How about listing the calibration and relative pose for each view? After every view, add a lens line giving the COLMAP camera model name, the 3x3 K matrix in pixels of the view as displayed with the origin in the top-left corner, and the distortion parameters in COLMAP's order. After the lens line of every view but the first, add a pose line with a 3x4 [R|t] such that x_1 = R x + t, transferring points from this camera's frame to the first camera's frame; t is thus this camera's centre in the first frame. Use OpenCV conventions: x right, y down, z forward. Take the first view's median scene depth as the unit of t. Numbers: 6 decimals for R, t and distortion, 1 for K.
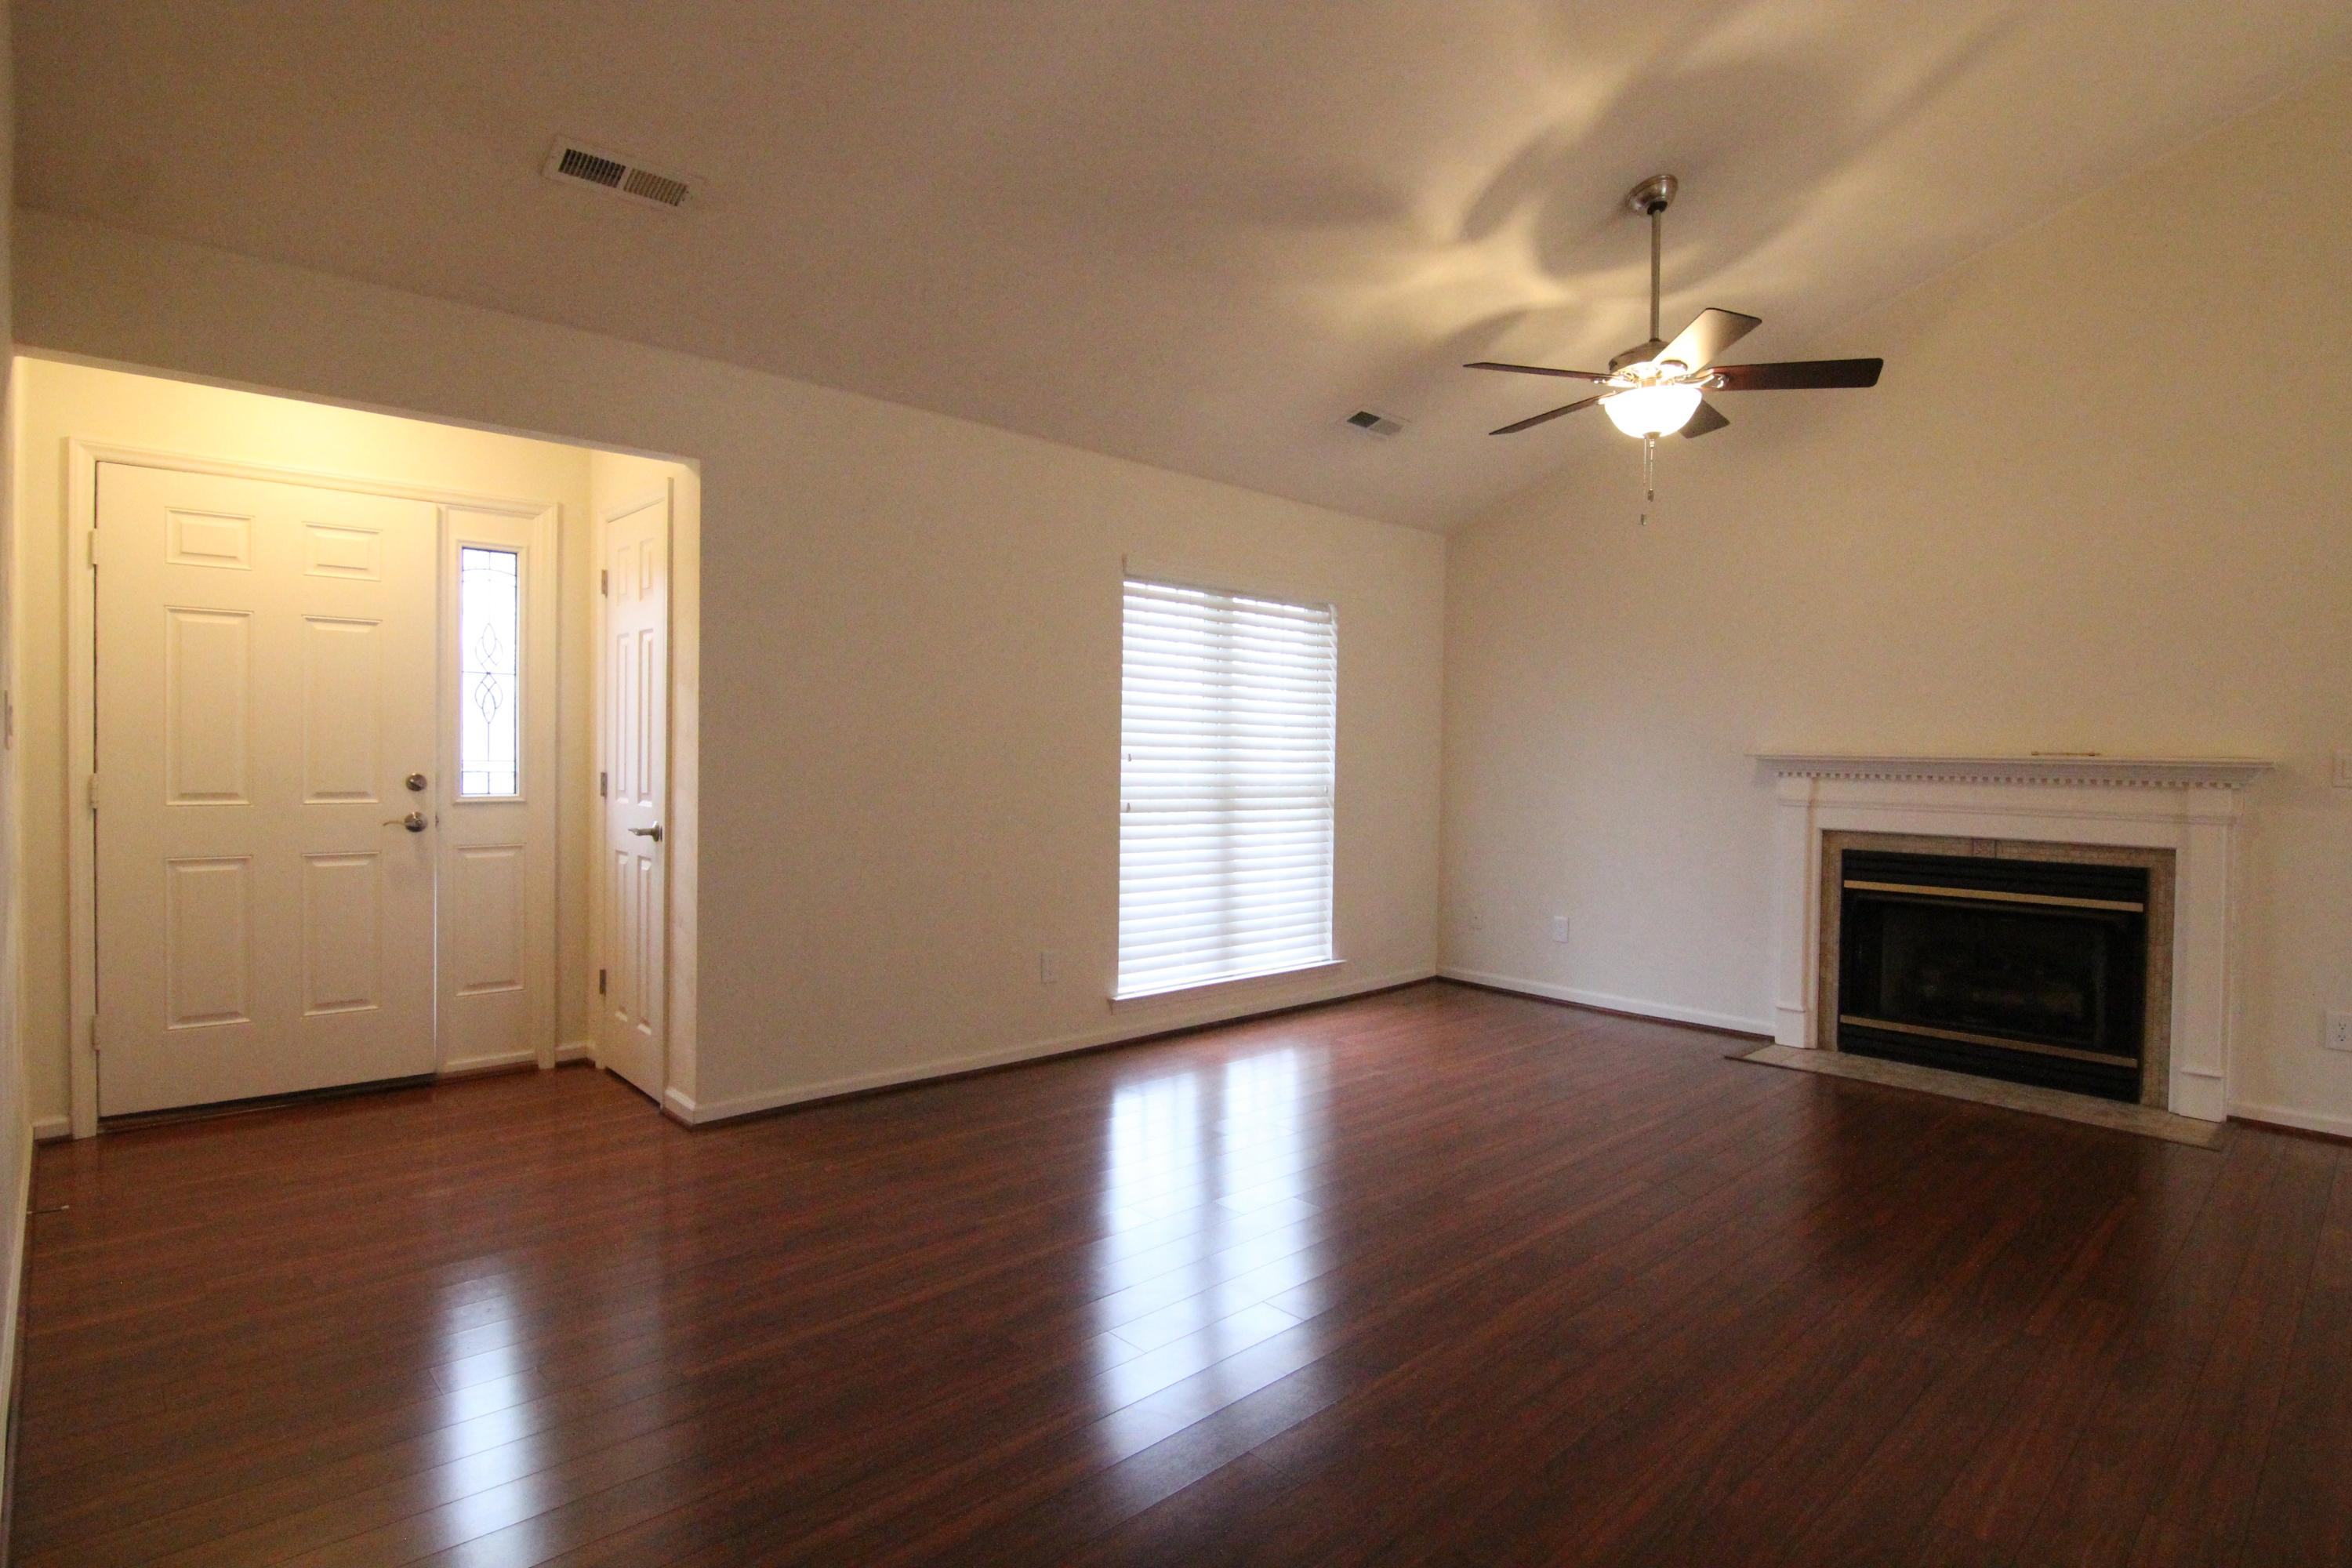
lens RADIAL K [[1183.5, 0, 1174.4], [0, 1183.5, 781.2], [0, 0, 1]] dist [-0.010610, -0.007500]
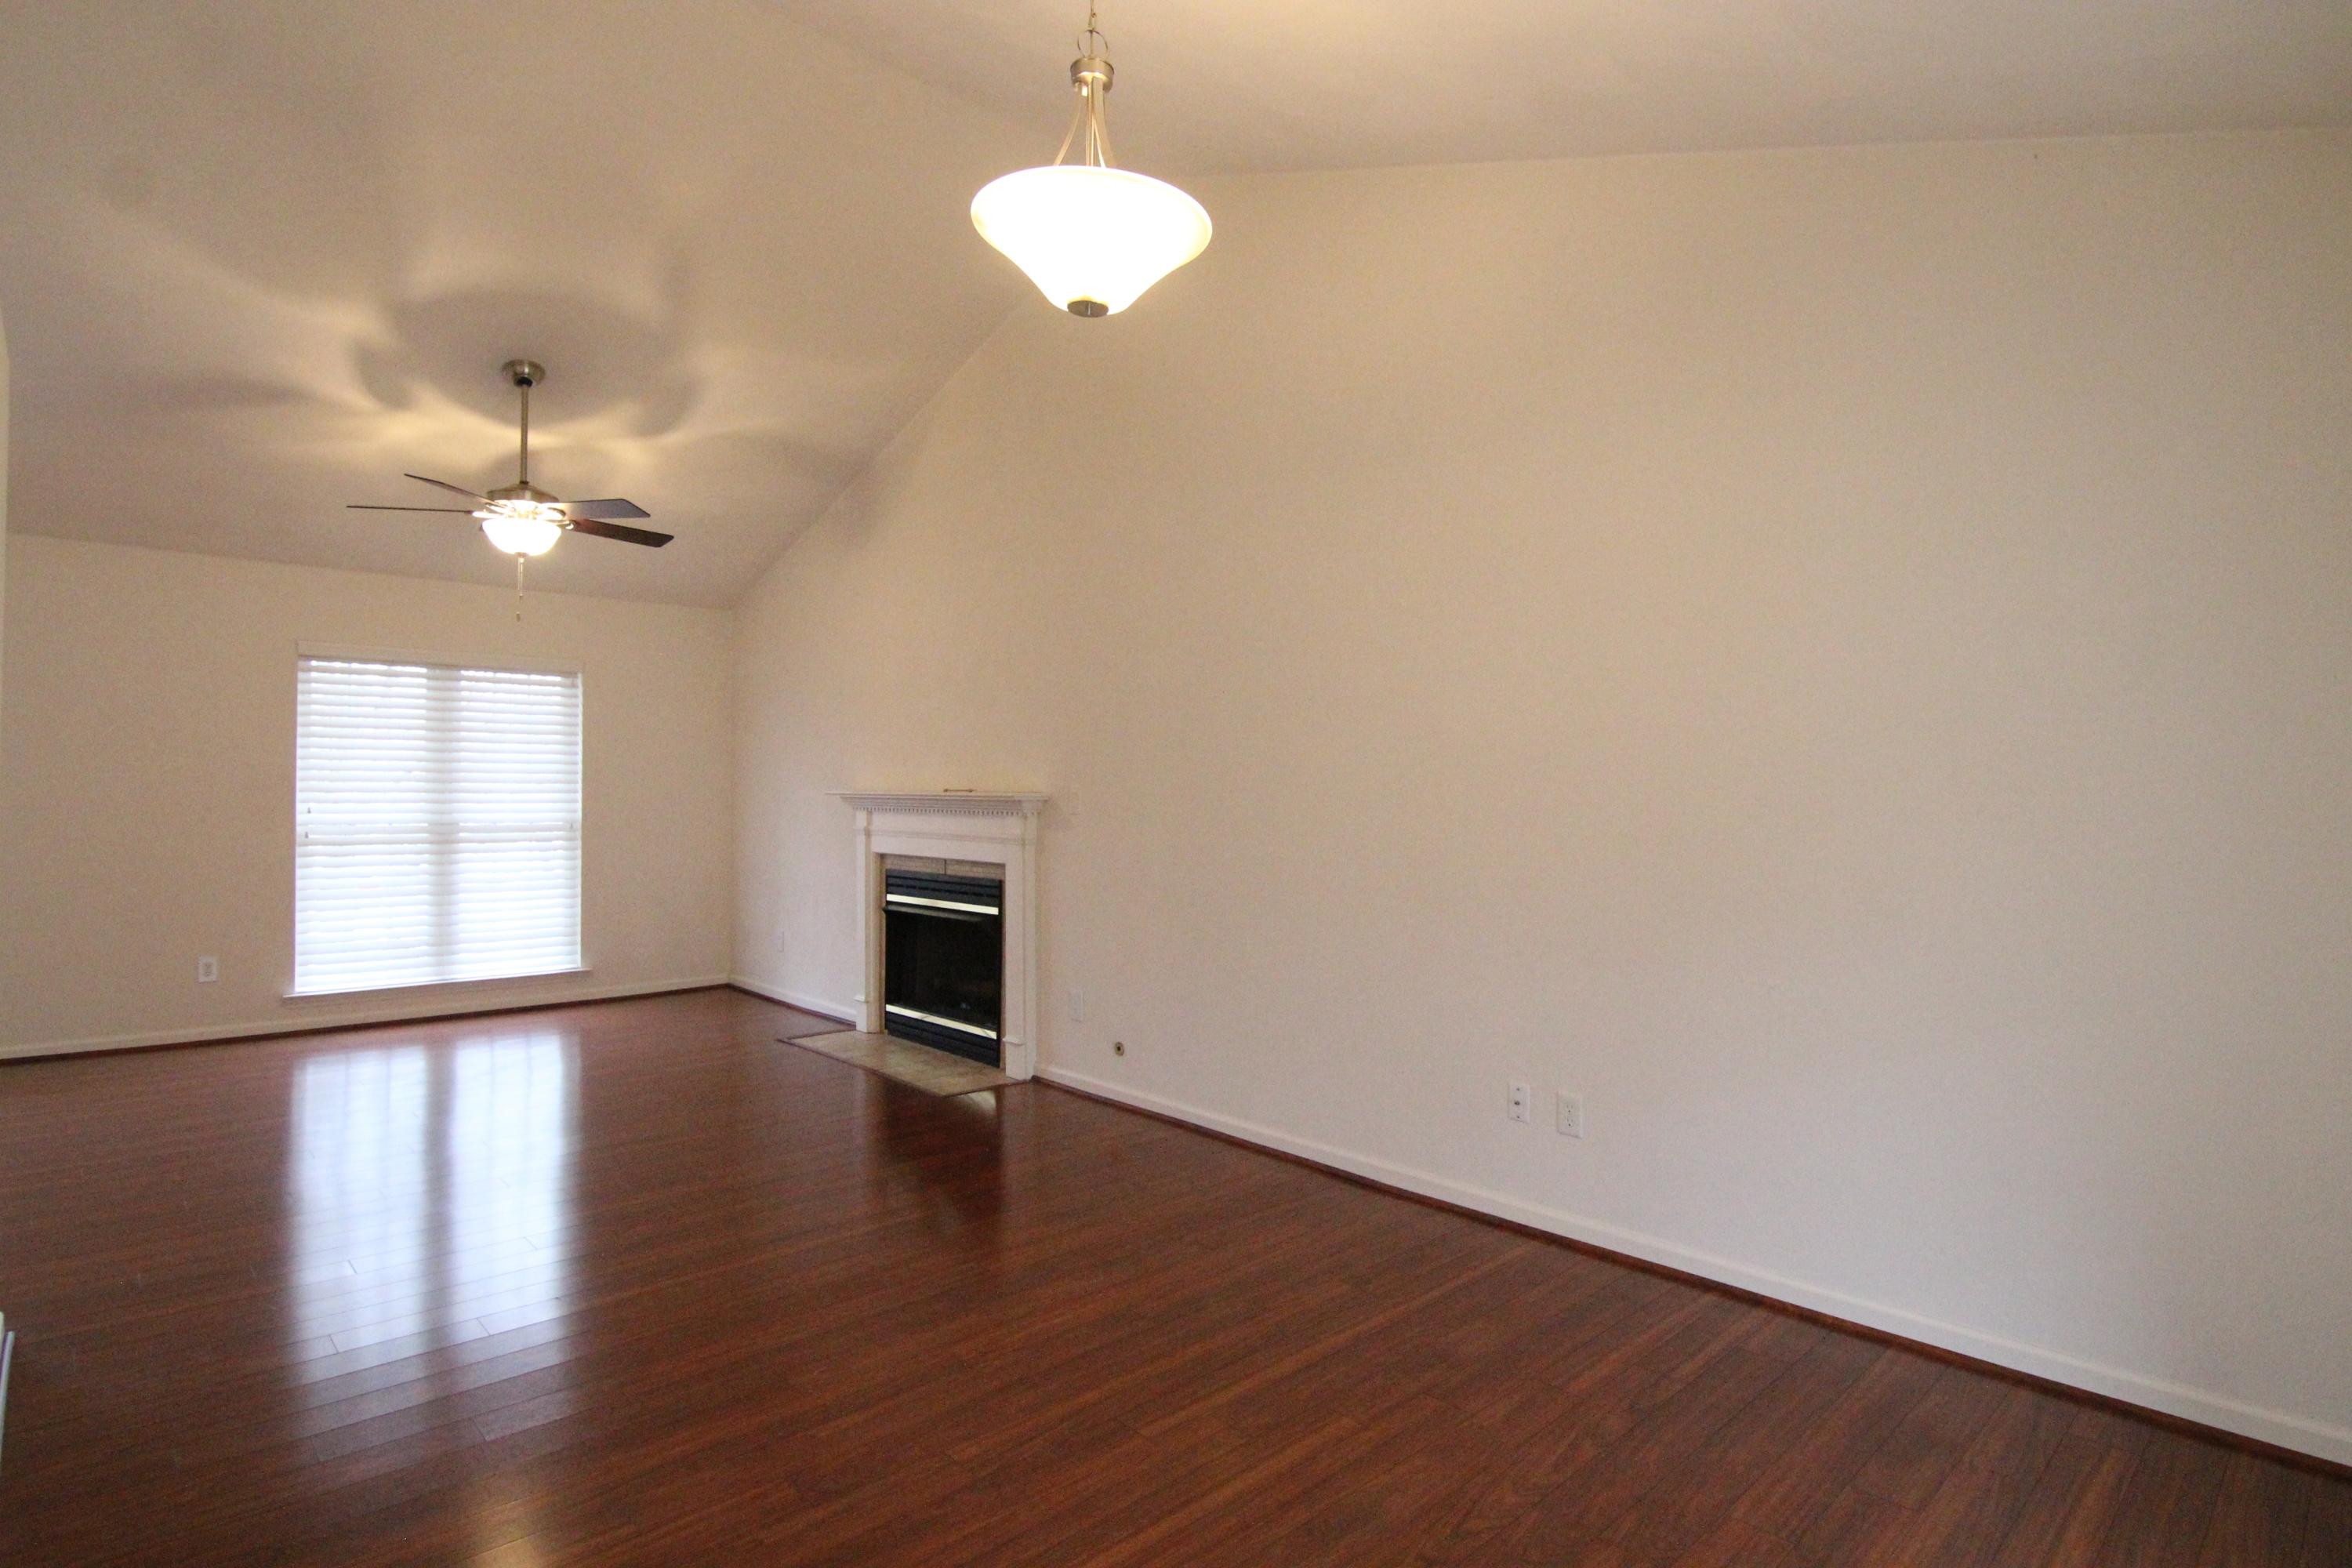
lens RADIAL K [[1183.5, 0, 1173.6], [0, 1183.5, 784.7], [0, 0, 1]] dist [-0.010610, -0.007500]
pose [[0.999908, -0.012710, 0.004782, 0.864523], [0.012845, 0.999487, -0.029345, 0.009721], [-0.004407, 0.029404, 0.999558, -0.240138]]
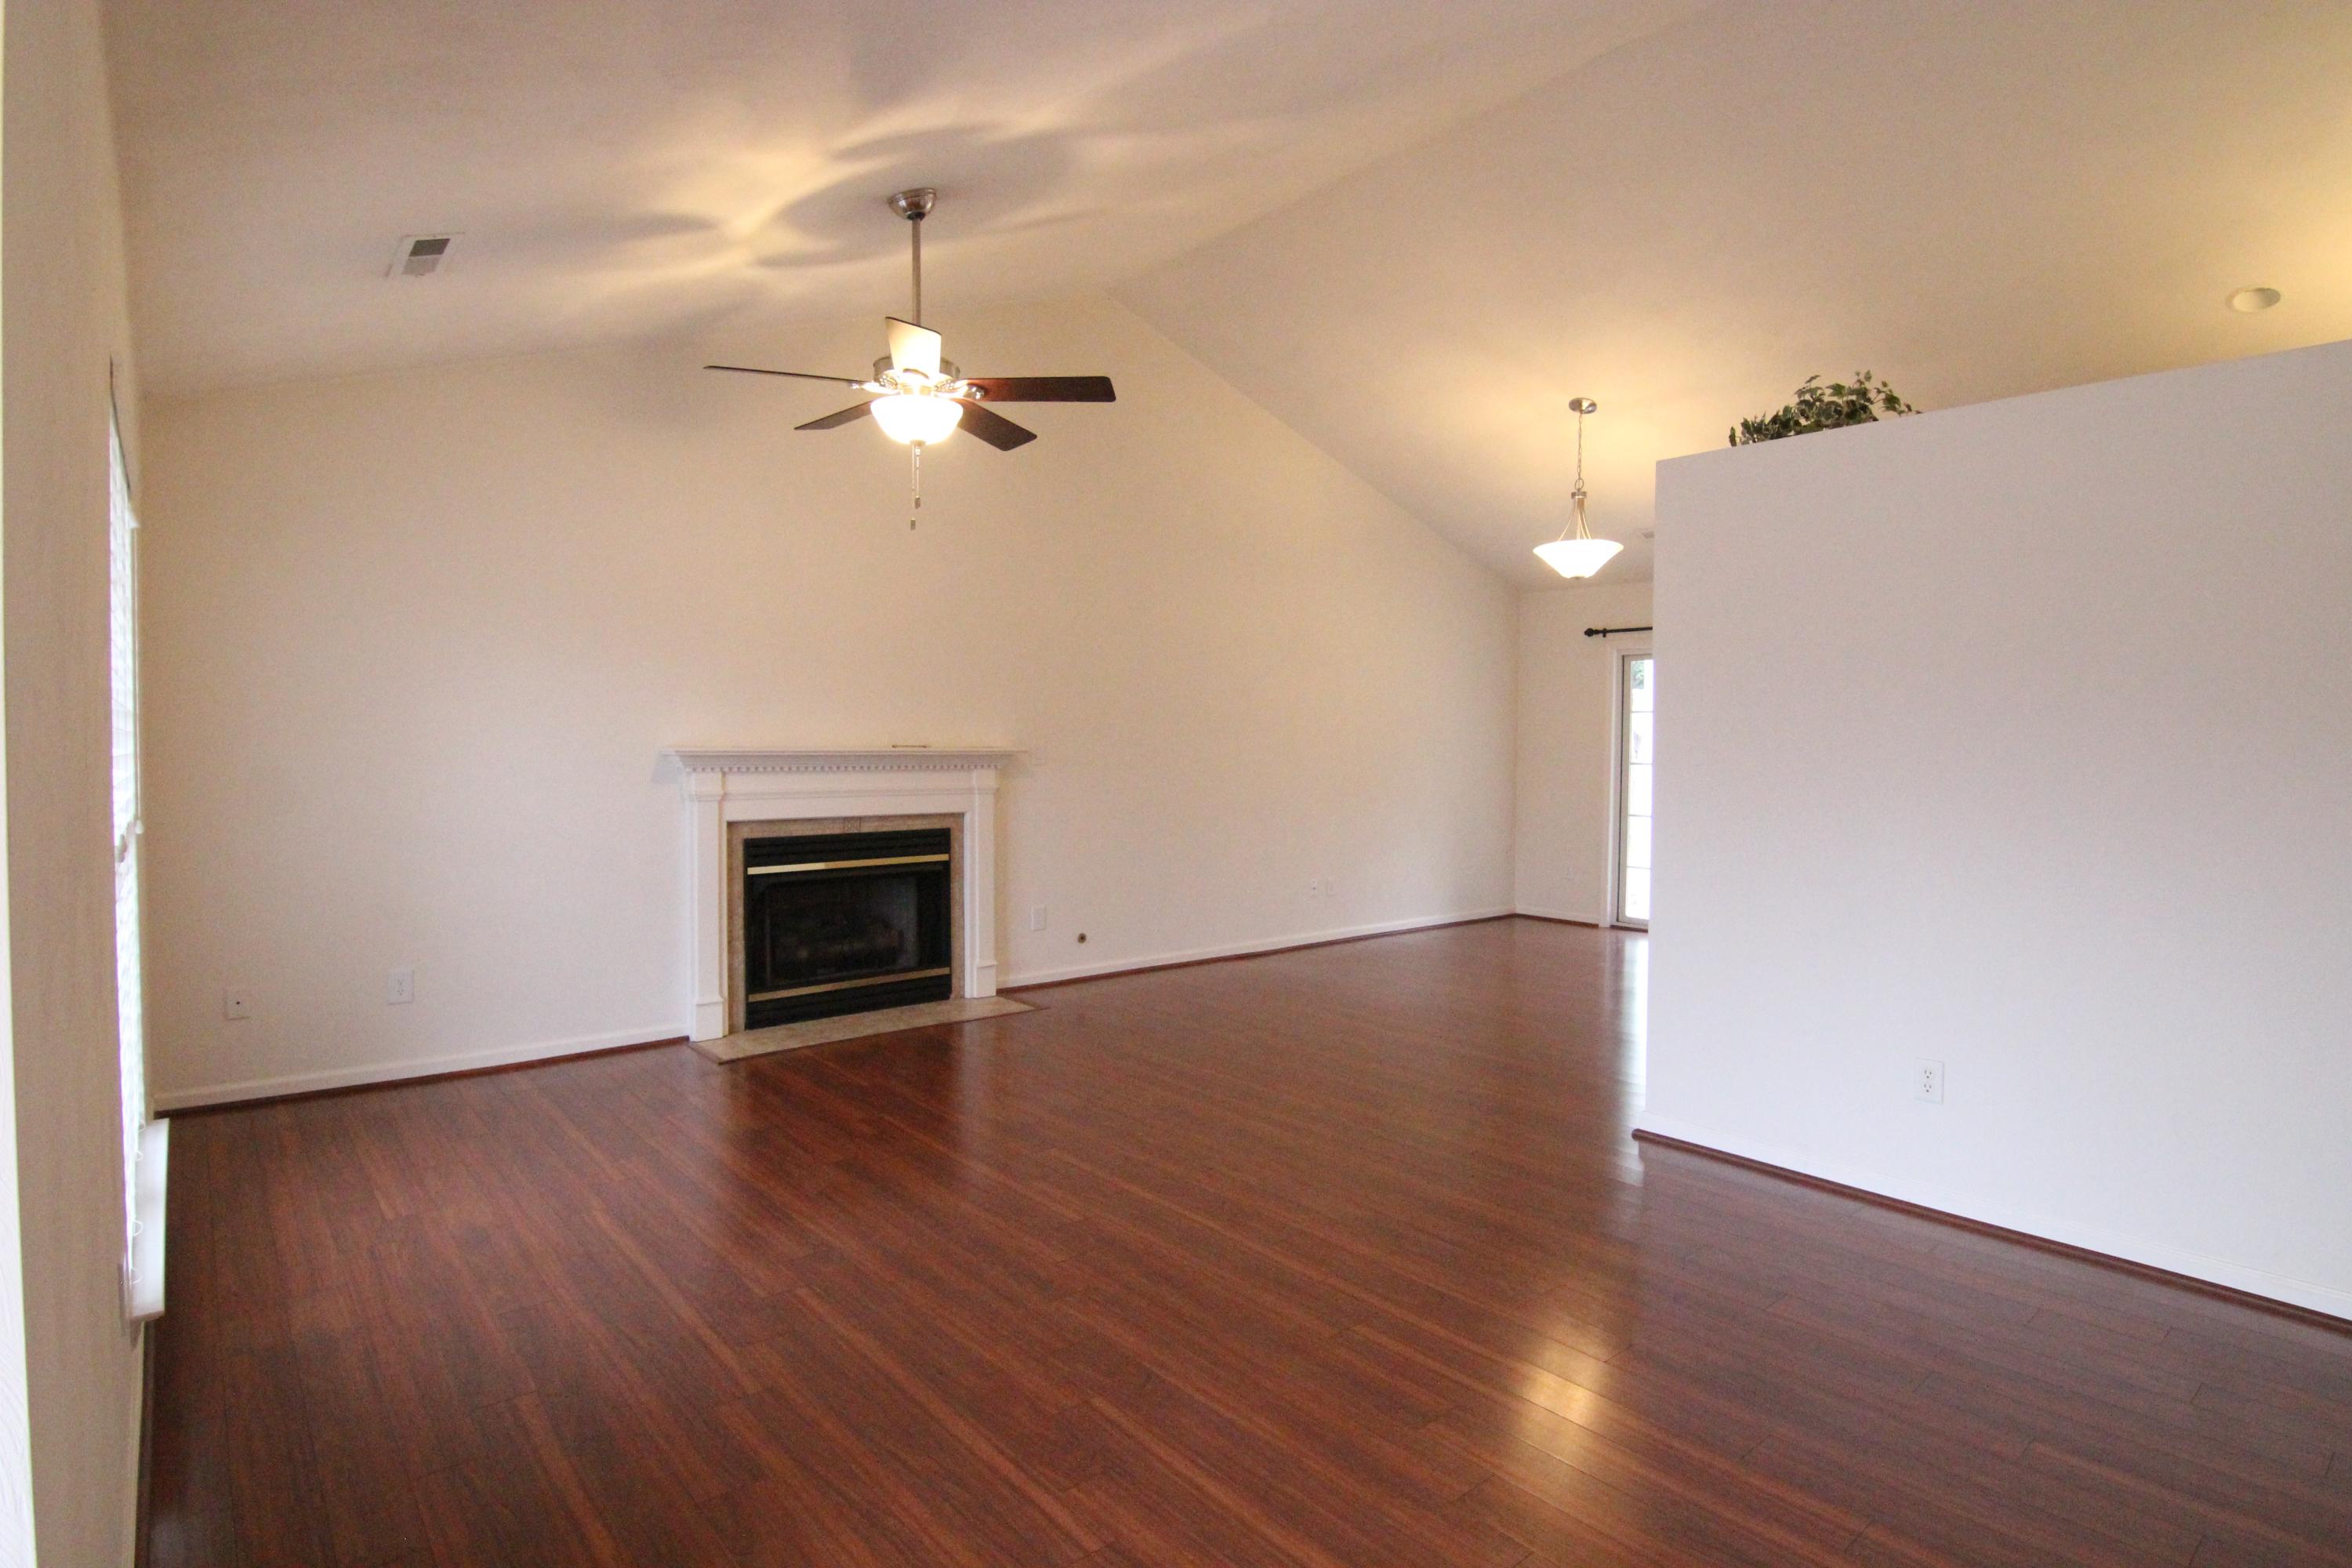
lens RADIAL K [[1183.5, 0, 1162.0], [0, 1183.5, 758.9], [0, 0, 1]] dist [-0.010610, -0.007500]
pose [[0.054208, -0.025049, 0.998215, -0.466670], [0.024177, 0.999425, 0.023767, -0.029758], [-0.998237, 0.022846, 0.054783, 0.570079]]
